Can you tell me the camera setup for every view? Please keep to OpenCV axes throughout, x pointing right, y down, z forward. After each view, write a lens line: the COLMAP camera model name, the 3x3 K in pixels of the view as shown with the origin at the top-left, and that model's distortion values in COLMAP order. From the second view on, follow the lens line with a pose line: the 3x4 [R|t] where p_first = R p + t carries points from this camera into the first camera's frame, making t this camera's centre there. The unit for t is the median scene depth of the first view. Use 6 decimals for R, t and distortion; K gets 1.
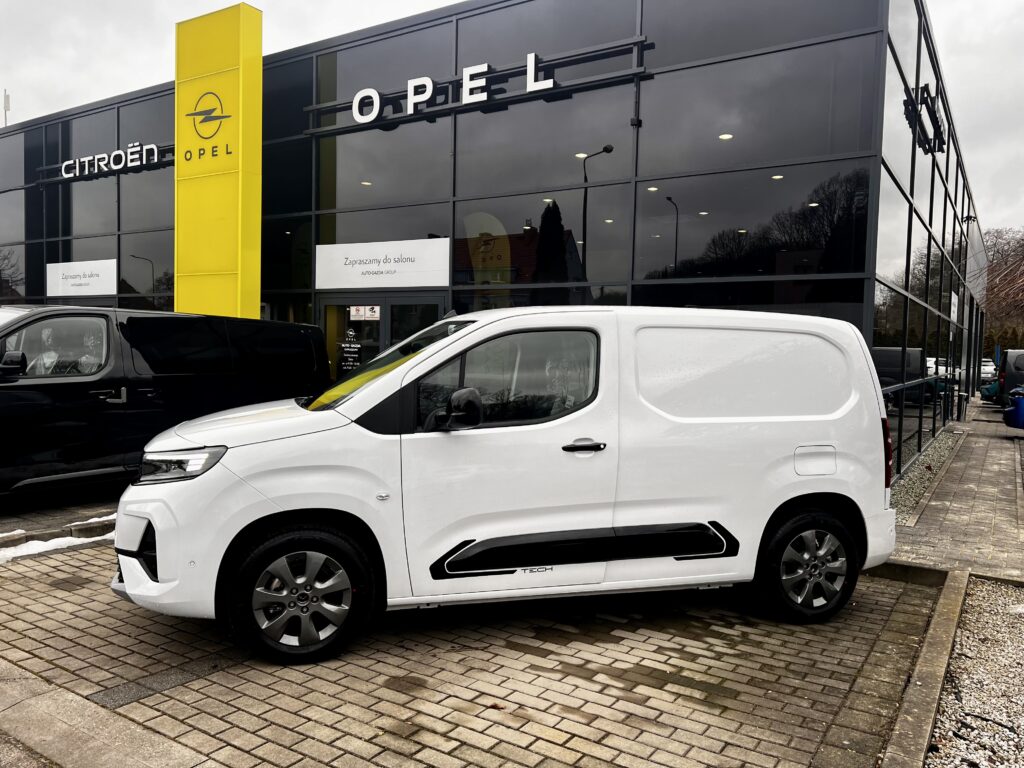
lens RADIAL K [[784.3, 0, 515.9], [0, 784.3, 377.8], [0, 0, 1]] dist [0.036190, -0.037896]
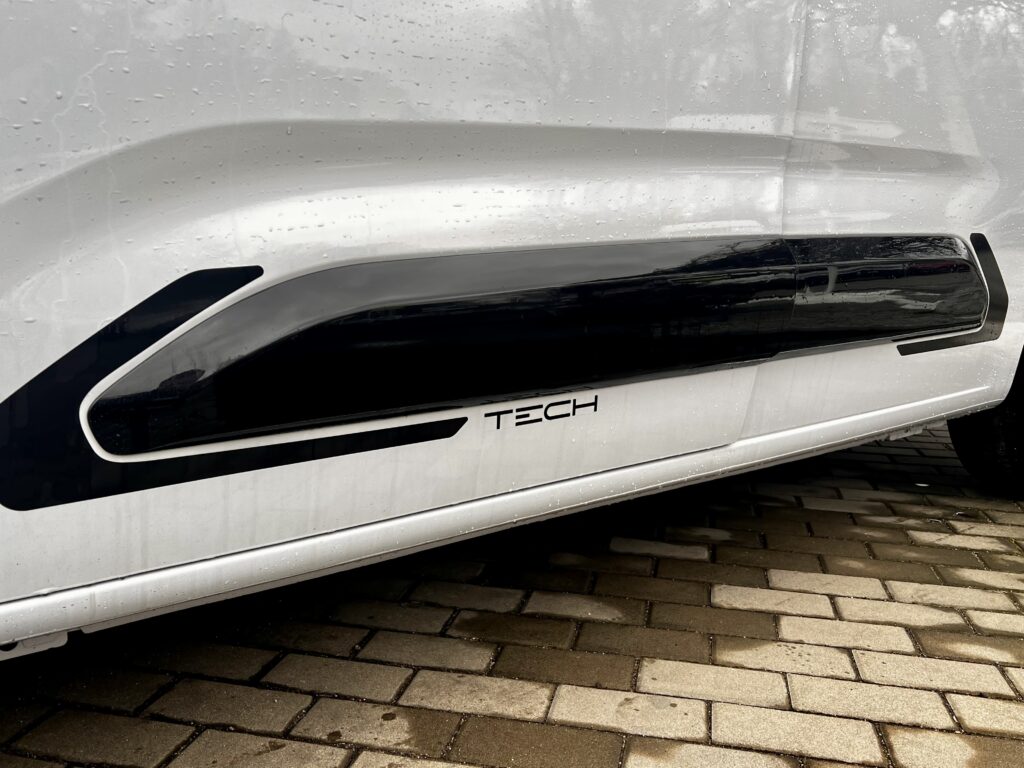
lens RADIAL K [[861.7, 0, 515.6], [0, 861.7, 383.2], [0, 0, 1]] dist [0.044119, -0.045994]
pose [[0.934998, -0.073950, 0.346857, -0.066199], [0.021284, 0.987957, 0.153259, 0.192989], [-0.354013, -0.135914, 0.925312, 0.753406]]
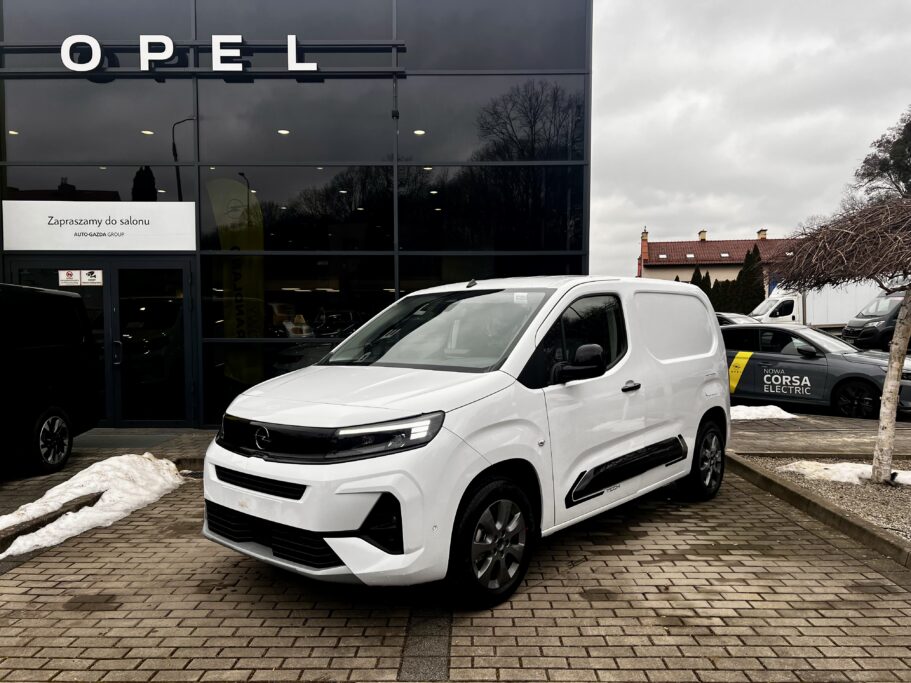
lens RADIAL K [[697.8, 0, 462.1], [0, 697.8, 339.9], [0, 0, 1]] dist [0.036190, -0.037896]
pose [[0.841064, -0.044738, 0.539082, -0.746171], [0.040548, 0.998985, 0.019641, -0.021977], [-0.539413, 0.005339, 0.842024, 0.187287]]
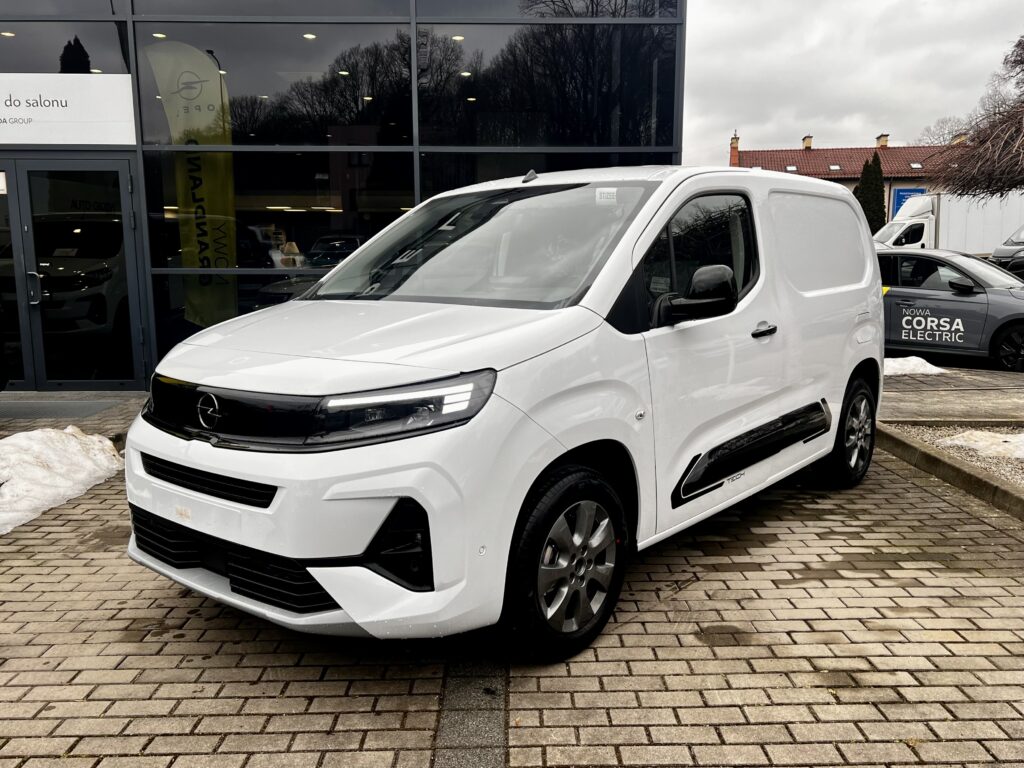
lens RADIAL K [[861.7, 0, 527.7], [0, 861.7, 377.7], [0, 0, 1]] dist [0.044119, -0.045994]
pose [[0.824438, -0.110667, 0.555027, -0.660933], [0.041627, 0.989897, 0.135544, -0.001807], [-0.564420, -0.088643, 0.820715, 0.351338]]
